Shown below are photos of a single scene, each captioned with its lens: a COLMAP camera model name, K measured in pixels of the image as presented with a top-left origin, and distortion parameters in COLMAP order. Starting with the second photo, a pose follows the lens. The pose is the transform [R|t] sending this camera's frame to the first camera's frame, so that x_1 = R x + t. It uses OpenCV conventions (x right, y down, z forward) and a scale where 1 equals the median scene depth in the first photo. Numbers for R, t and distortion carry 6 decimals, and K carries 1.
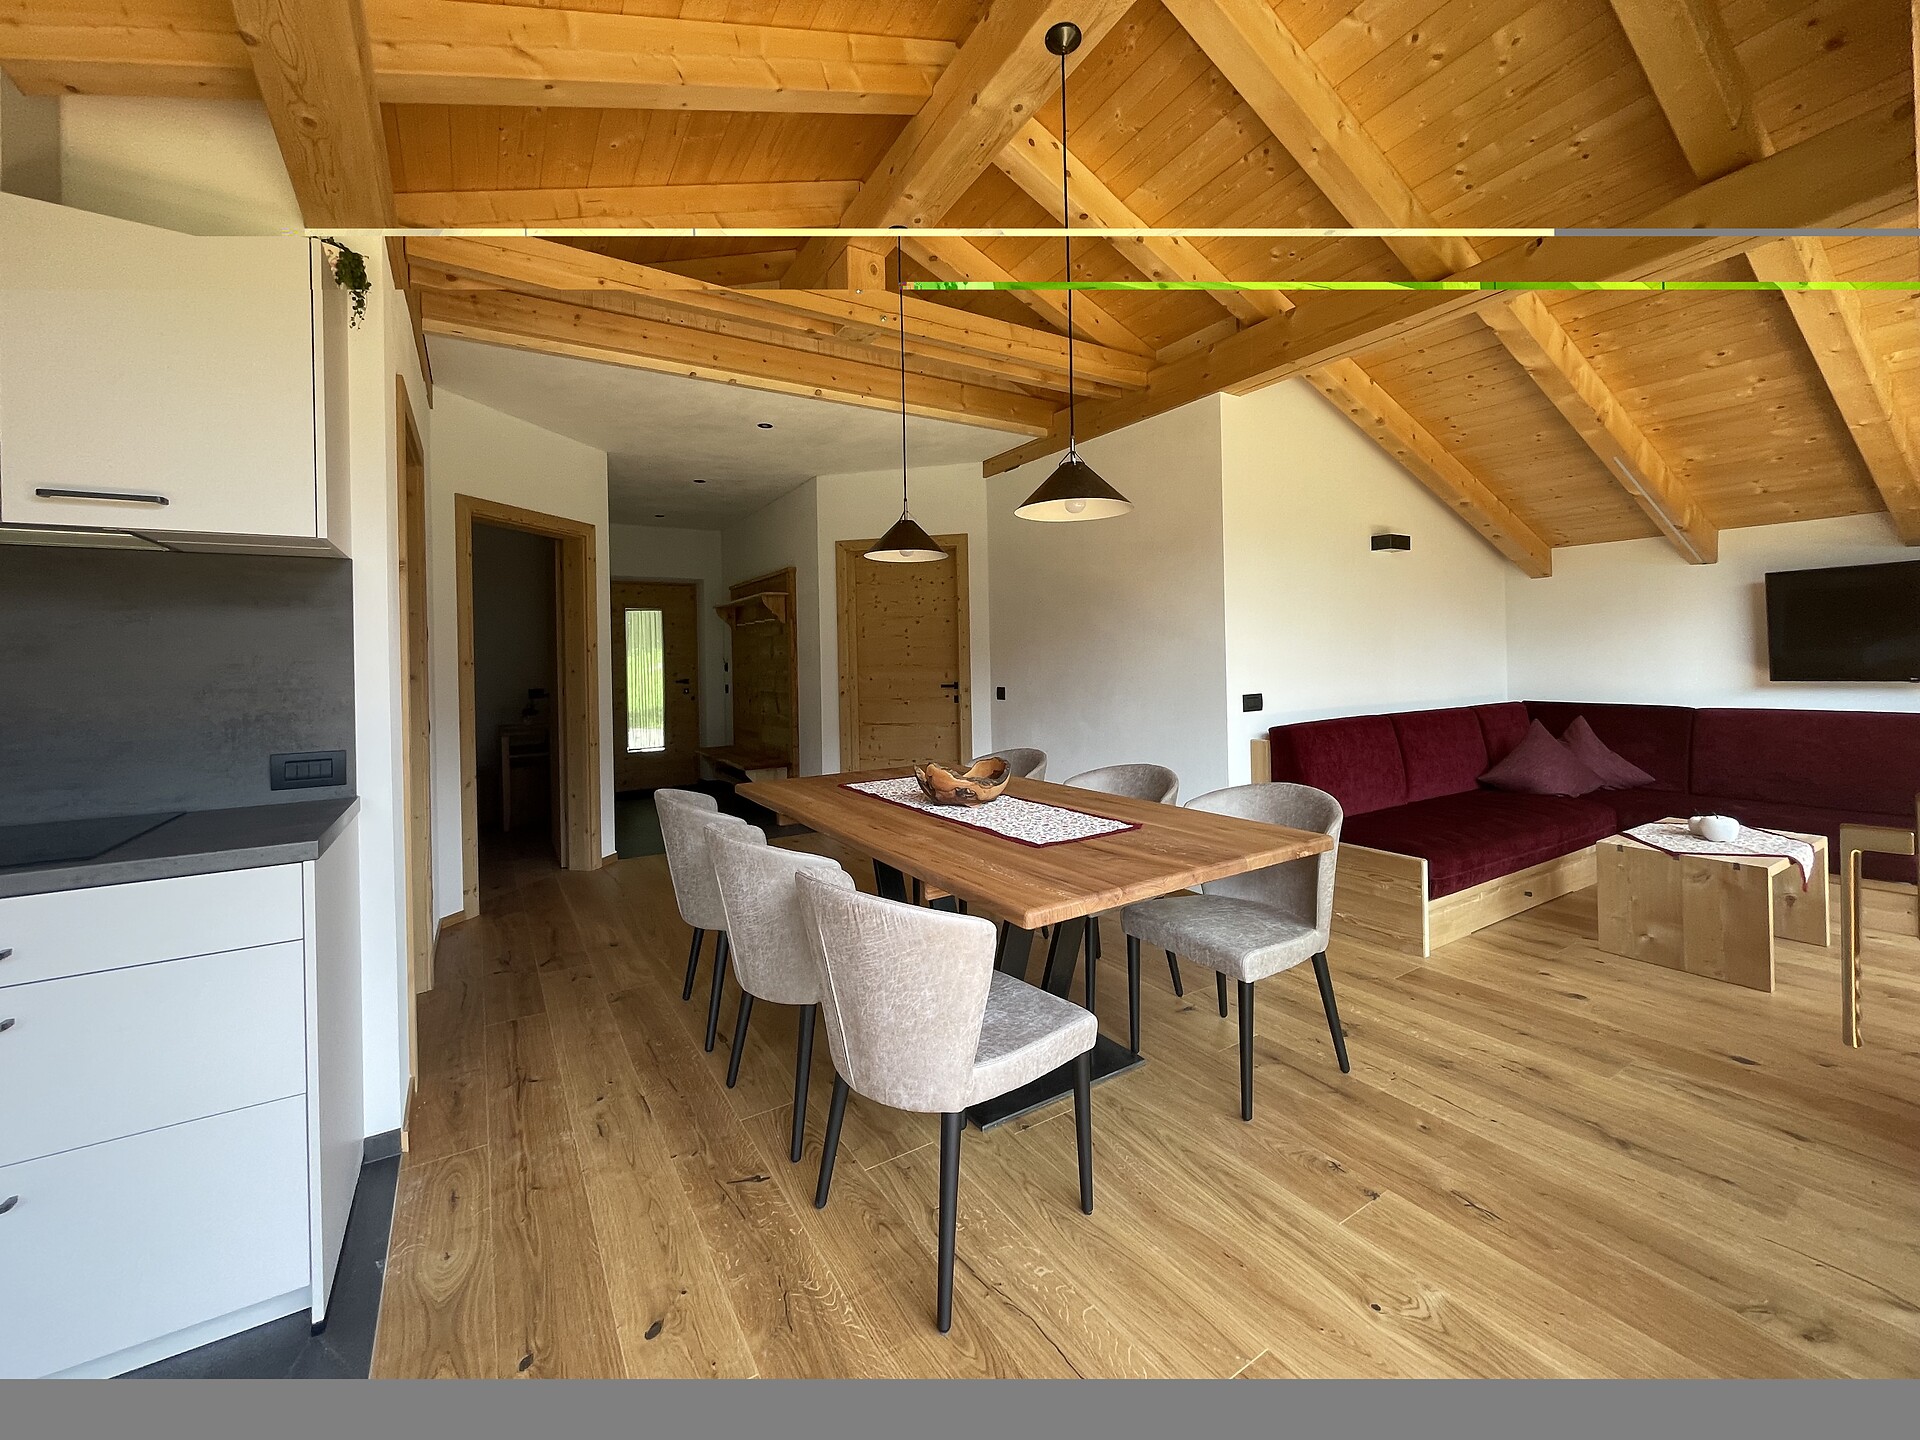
lens RADIAL K [[773.5, 0, 958.9], [0, 773.5, 656.9], [0, 0, 1]] dist [-0.004076, 0.000397]
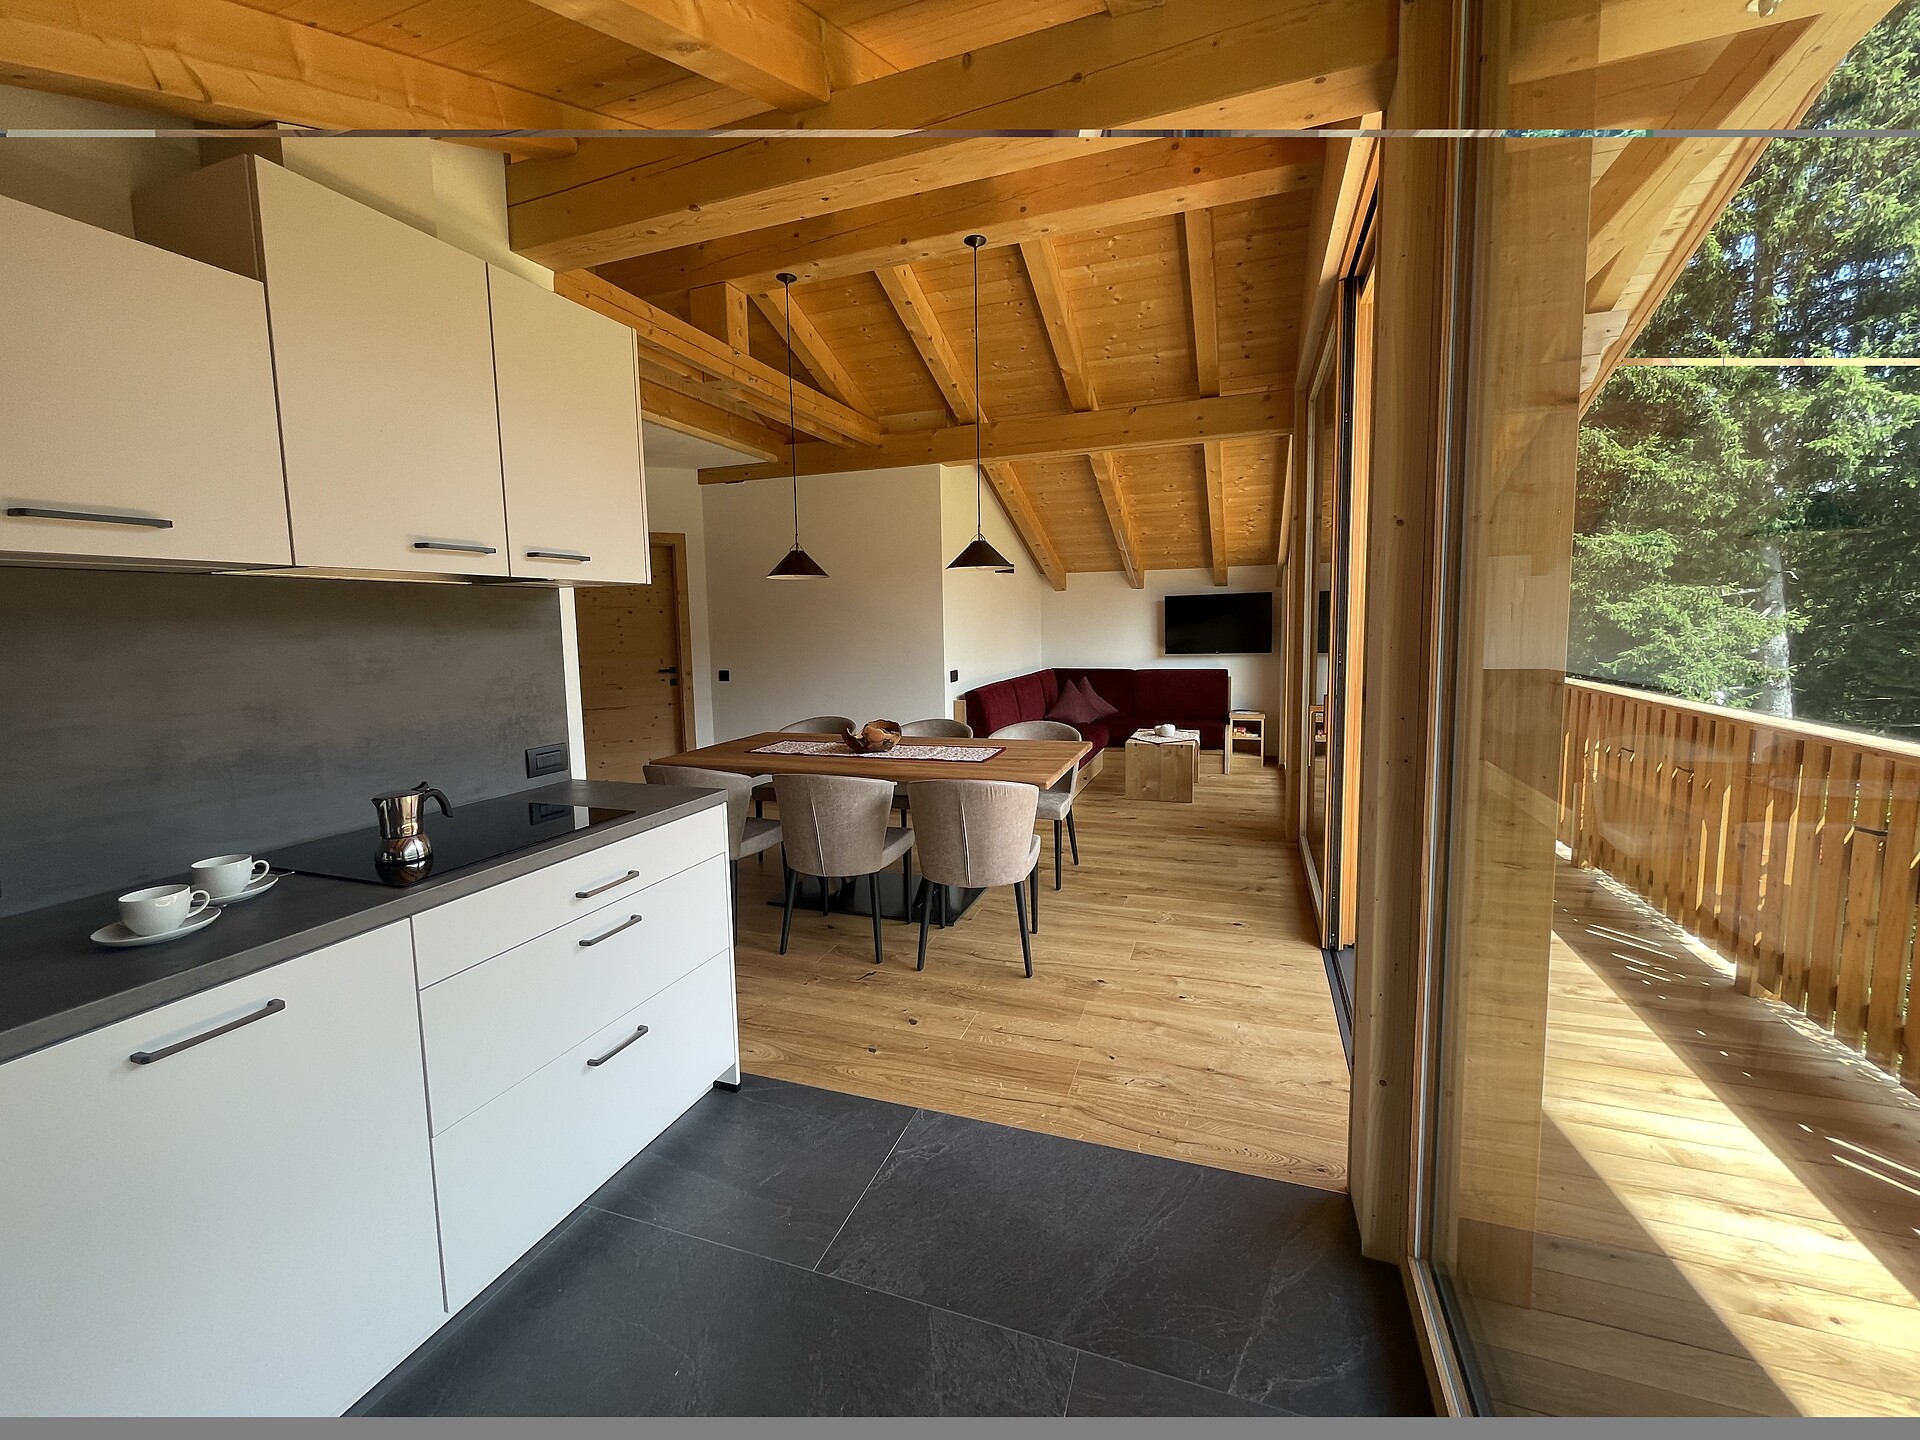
lens RADIAL K [[773.5, 0, 958.1], [0, 773.5, 690.6], [0, 0, 1]] dist [-0.004076, 0.000397]
pose [[0.788790, -0.049693, 0.612651, -0.629887], [0.001409, 0.996870, 0.079043, -0.036545], [-0.614662, -0.061485, 0.786391, -0.221796]]
